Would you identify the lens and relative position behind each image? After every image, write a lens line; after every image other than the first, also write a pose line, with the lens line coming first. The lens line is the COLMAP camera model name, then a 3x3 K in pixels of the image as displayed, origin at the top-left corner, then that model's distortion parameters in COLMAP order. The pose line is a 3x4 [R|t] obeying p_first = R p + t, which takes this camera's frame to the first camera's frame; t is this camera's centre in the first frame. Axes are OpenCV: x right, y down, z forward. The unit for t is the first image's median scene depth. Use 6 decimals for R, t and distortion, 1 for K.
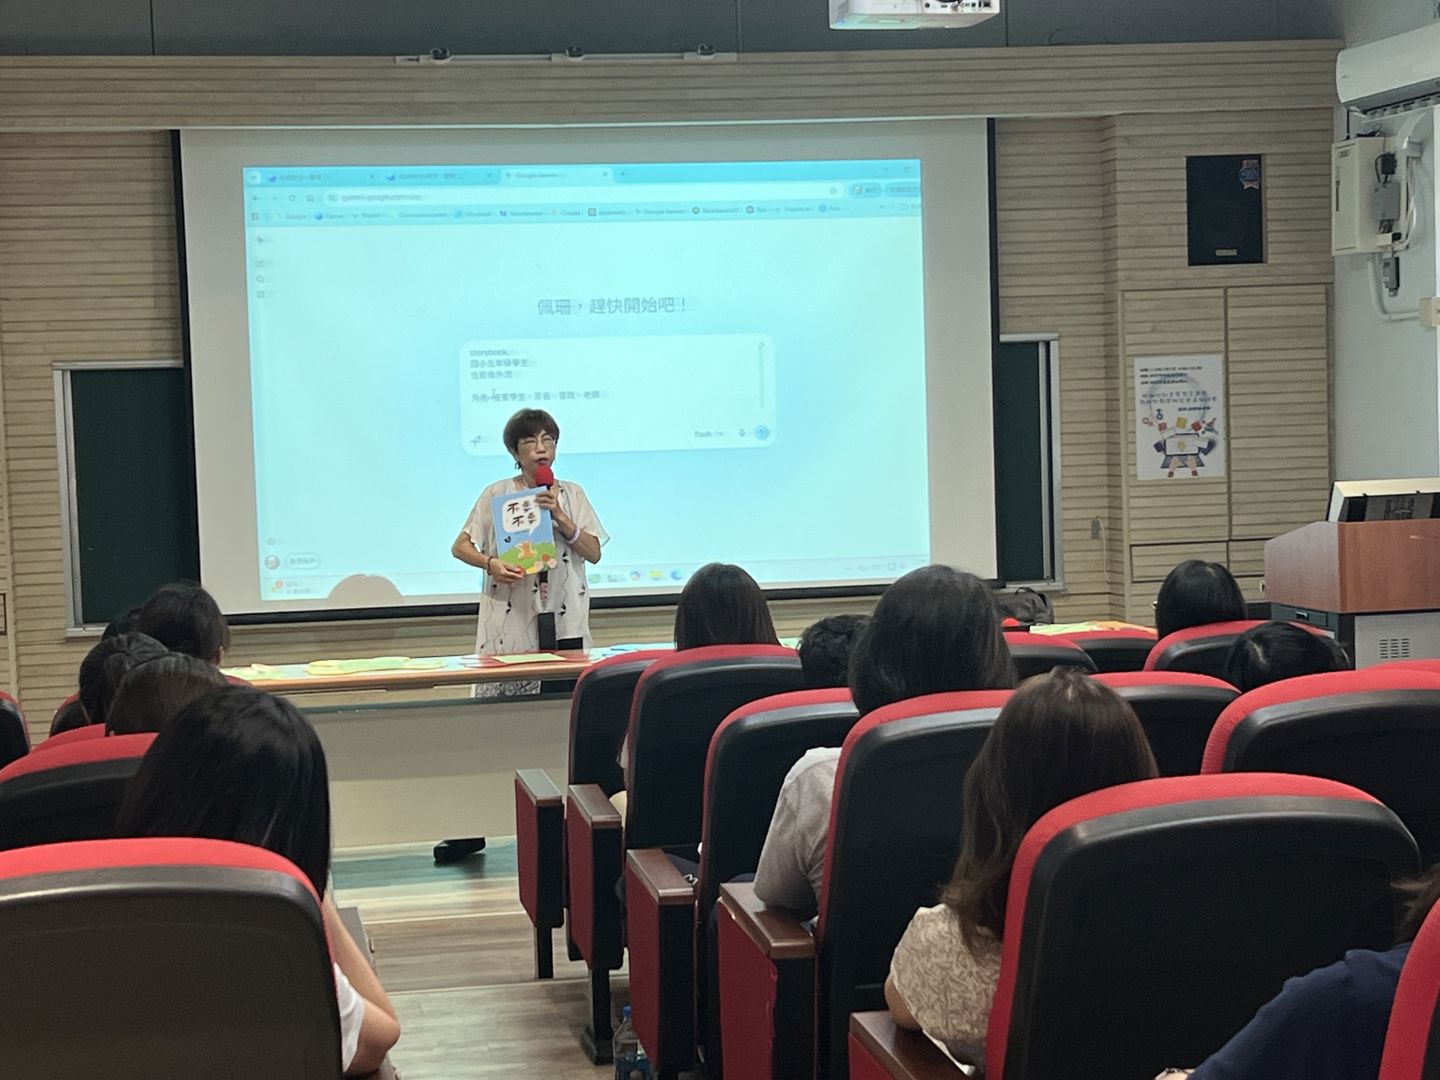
lens RADIAL K [[2869.9, 0, 712.7], [0, 2869.9, 567.2], [0, 0, 1]] dist [0.128615, 0.000000]
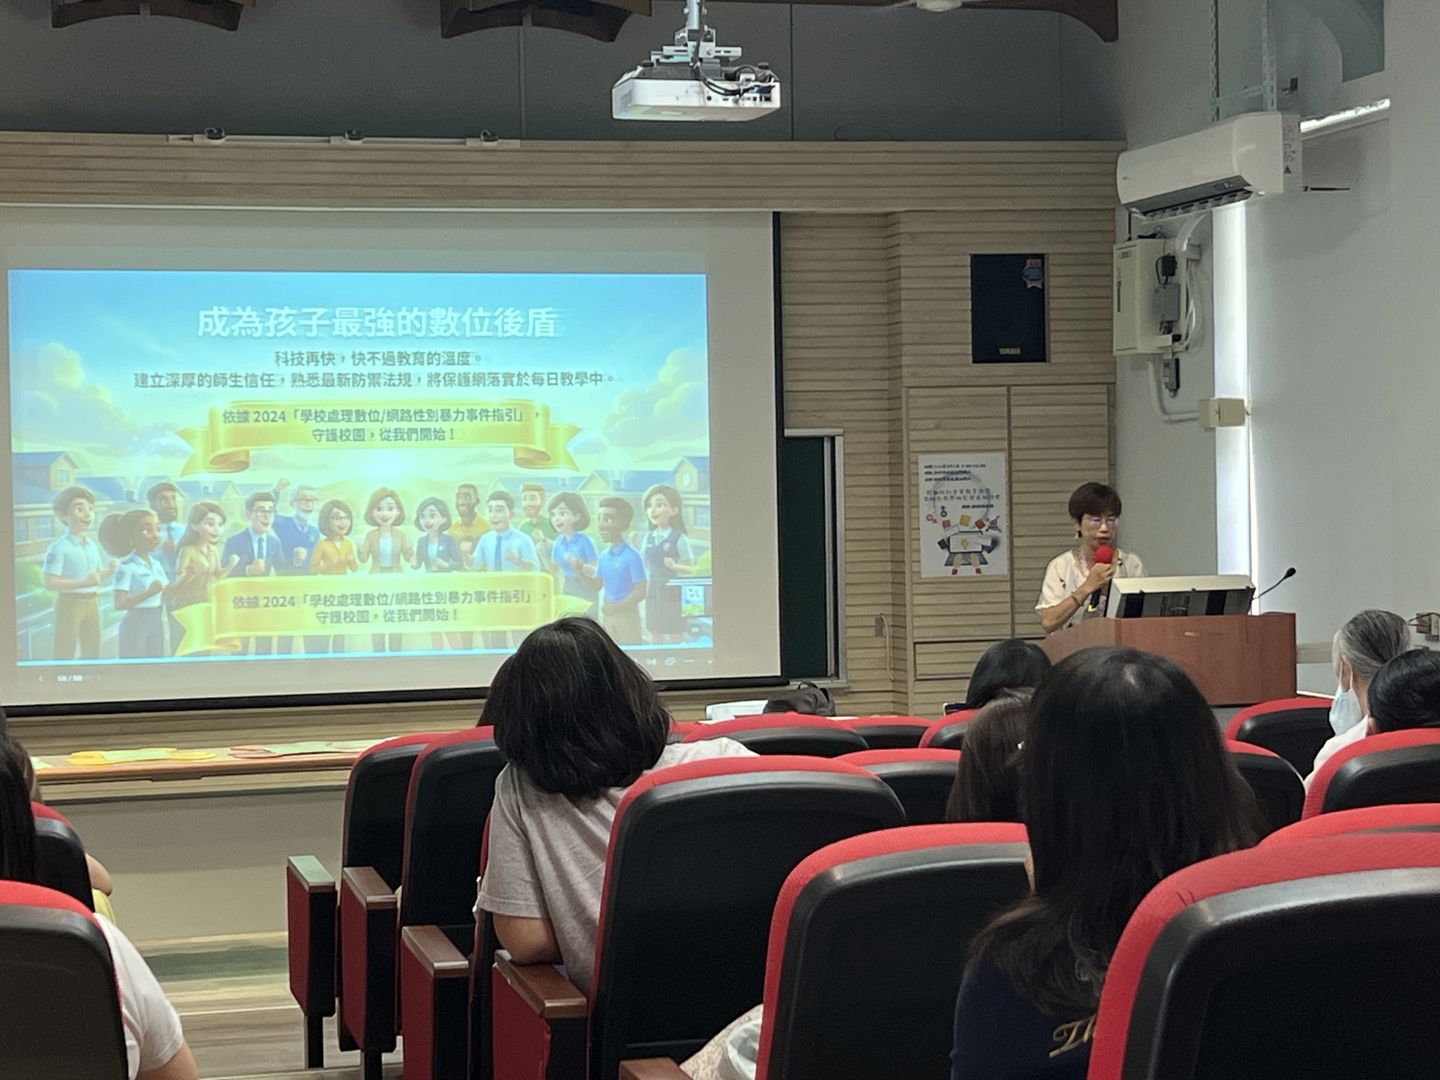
lens RADIAL K [[2999.4, 0, 711.3], [0, 2999.4, 566.5], [0, 0, 1]] dist [0.187009, 0.000000]
pose [[0.997280, 0.010661, 0.072936, -0.000197], [-0.007984, 0.999287, -0.036897, 0.004986], [-0.073278, 0.036214, 0.996654, -0.027807]]
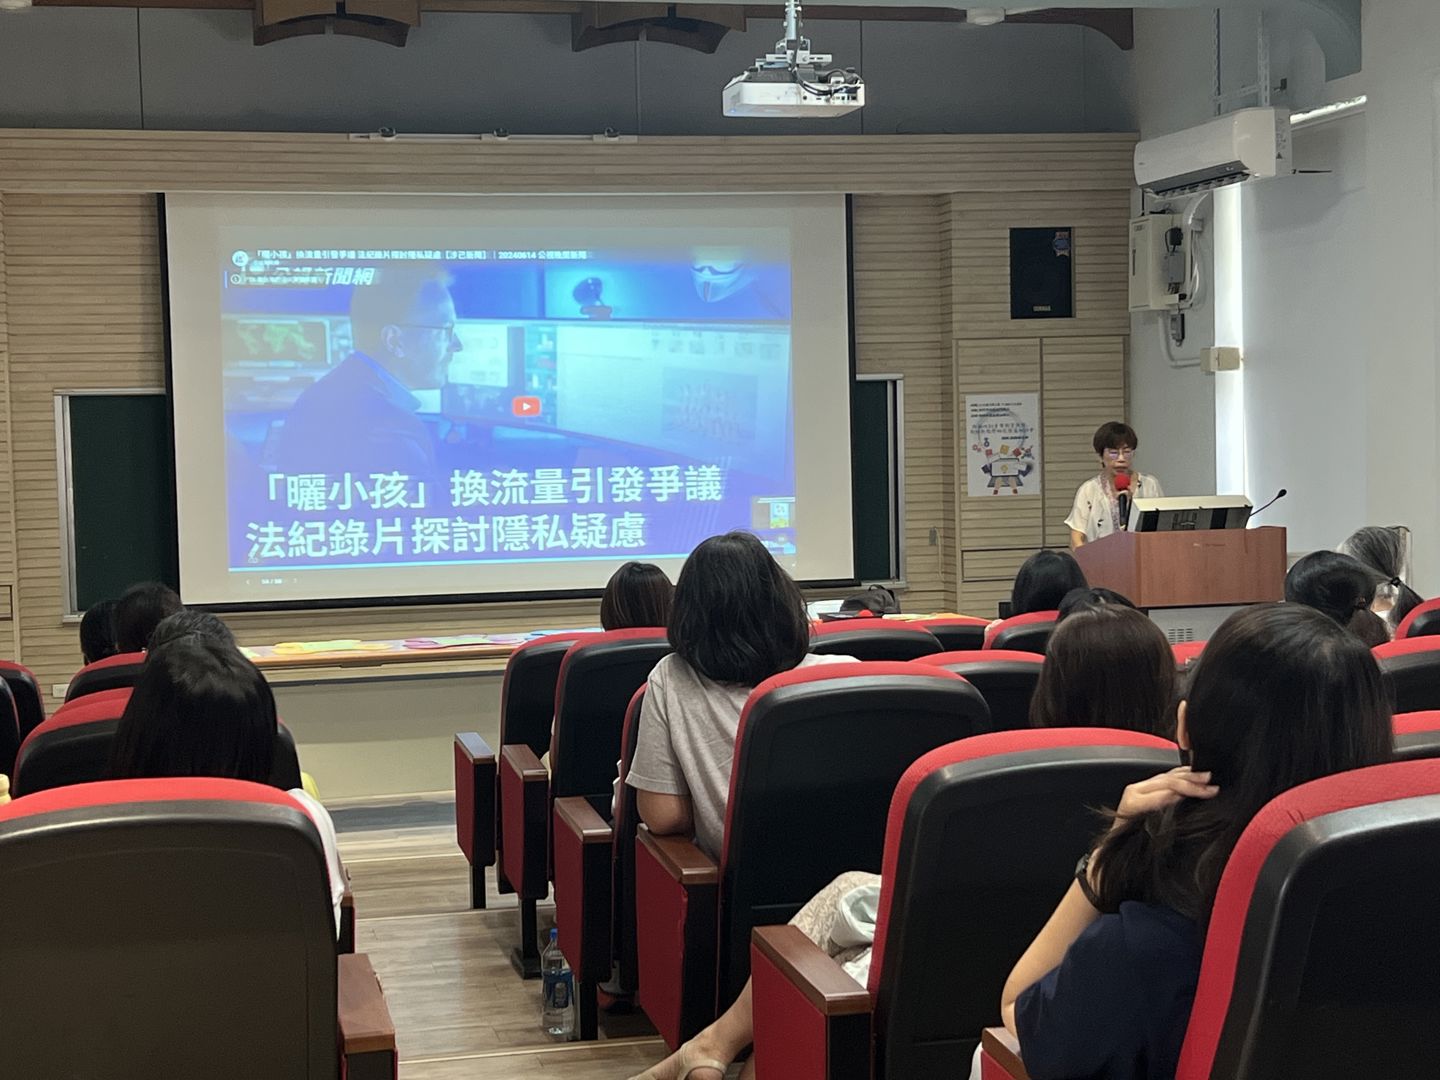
lens RADIAL K [[2416.8, 0, 714.5], [0, 2416.8, 563.7], [0, 0, 1]] dist [0.135091, 0.000000]
pose [[0.998923, 0.006633, 0.045917, -0.004774], [-0.006497, 0.999974, -0.003096, 0.001618], [-0.045937, 0.002794, 0.998940, -0.005305]]
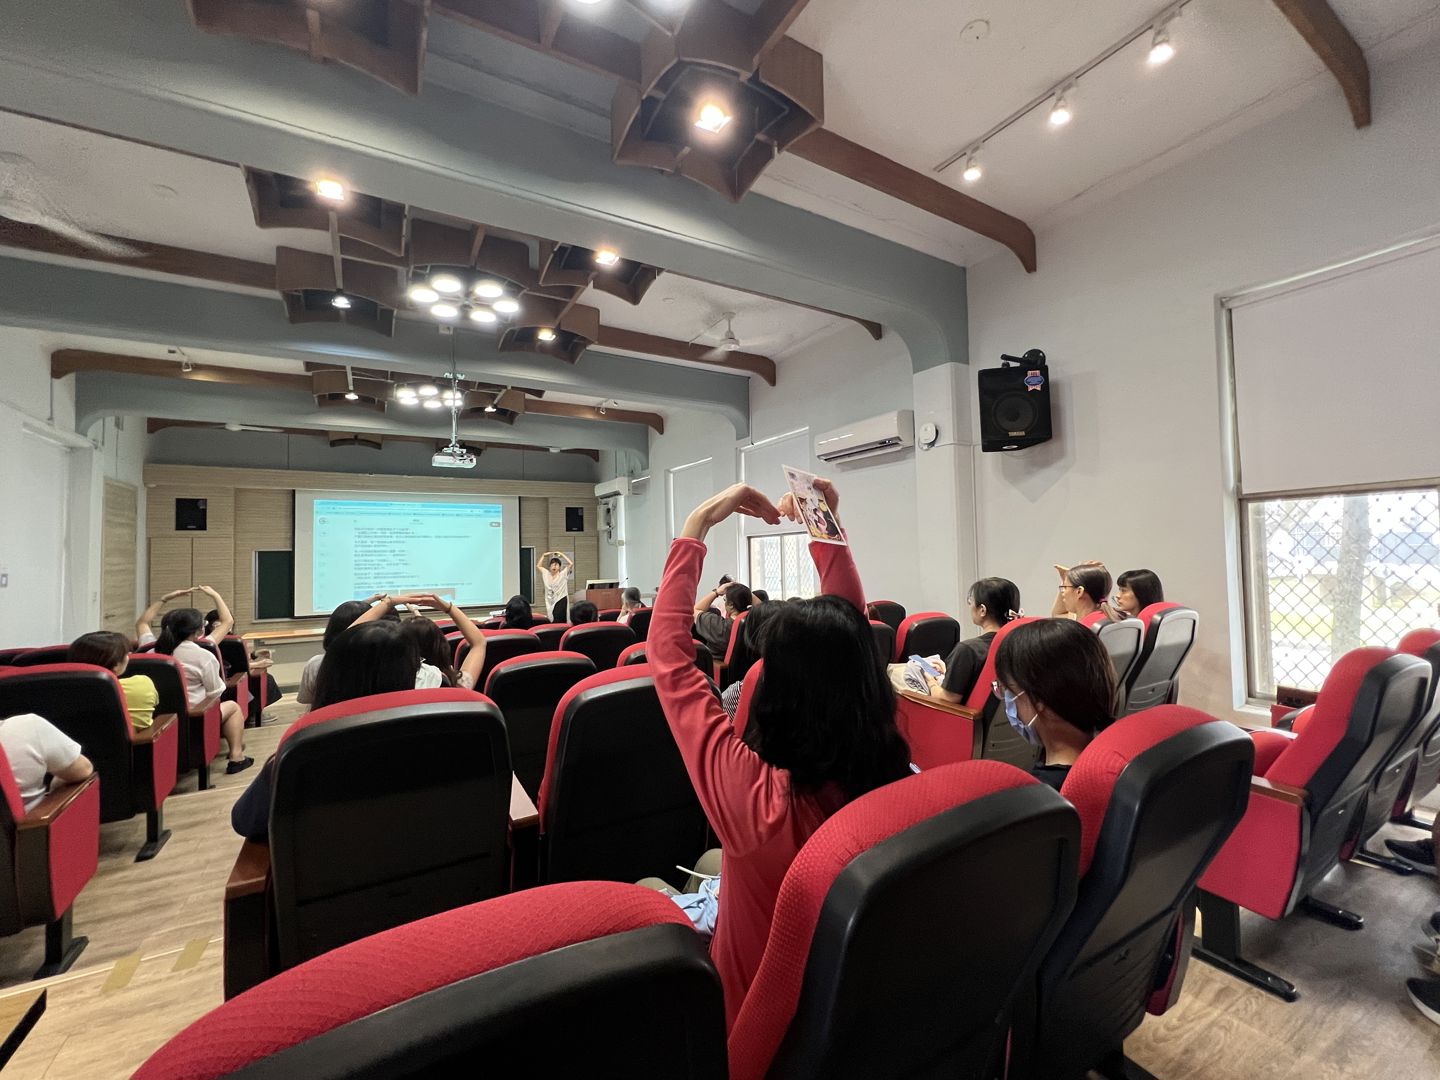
lens RADIAL K [[605.9, 0, 720.3], [0, 605.9, 538.5], [0, 0, 1]] dist [0.002915, 0.000248]
pose [[0.941050, 0.022530, 0.337518, 0.077794], [0.011114, 0.995181, -0.097419, -0.000593], [-0.338086, 0.095427, 0.936265, 0.052092]]
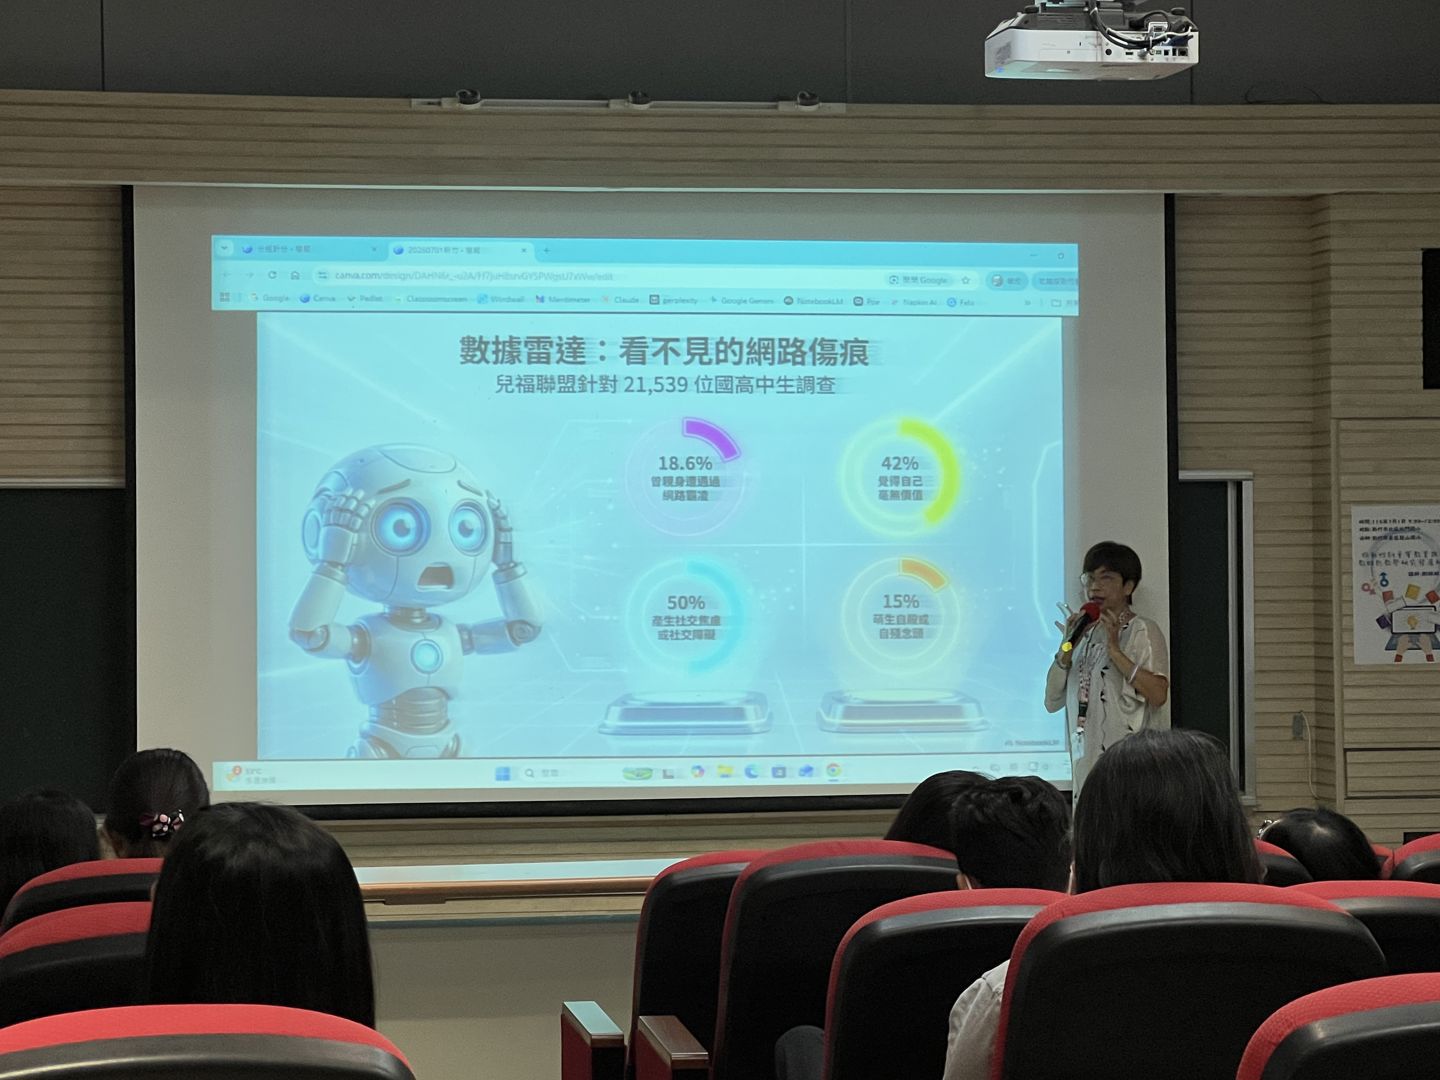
lens RADIAL K [[3858.6, 0, 716.9], [0, 3858.6, 480.6], [0, 0, 1]] dist [0.150468, 0.000000]
pose [[0.999603, 0.024291, -0.014295, -0.009138], [-0.025338, 0.996606, -0.078318, 0.006411], [0.012344, 0.078649, 0.996826, -0.037181]]
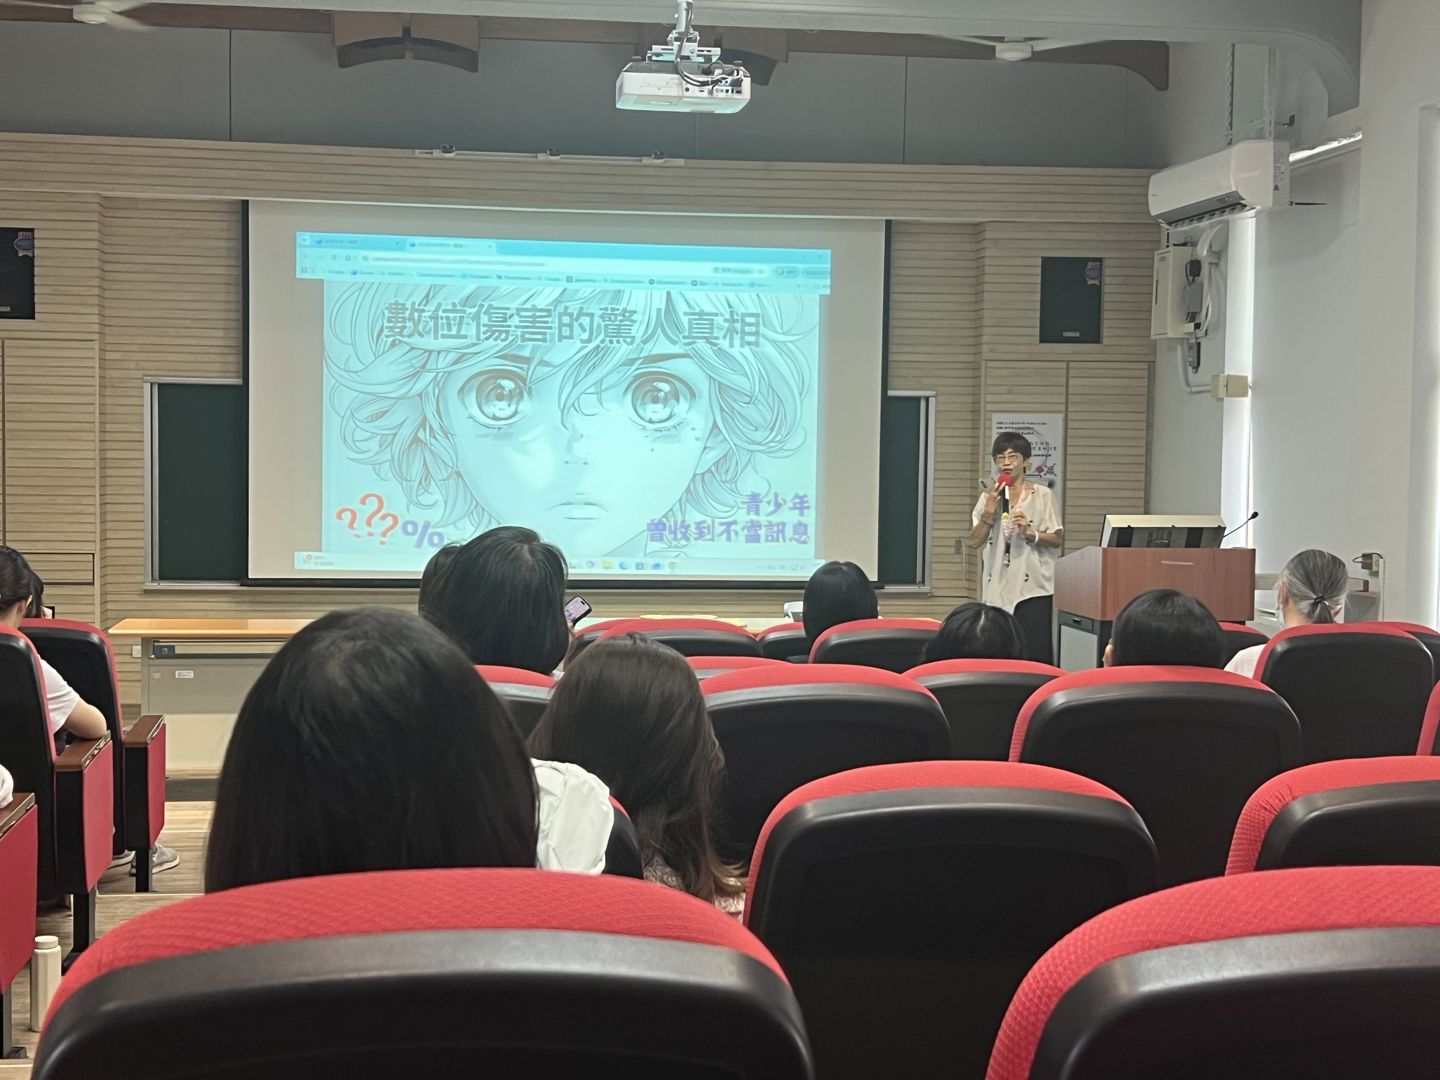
lens RADIAL K [[2078.9, 0, 716.9], [0, 2078.9, 552.9], [0, 0, 1]] dist [0.108456, 0.000000]
pose [[0.997435, 0.049726, -0.051486, 0.078656], [-0.050087, 0.998728, -0.005755, 0.000333], [0.051134, 0.008319, 0.998657, 0.078848]]
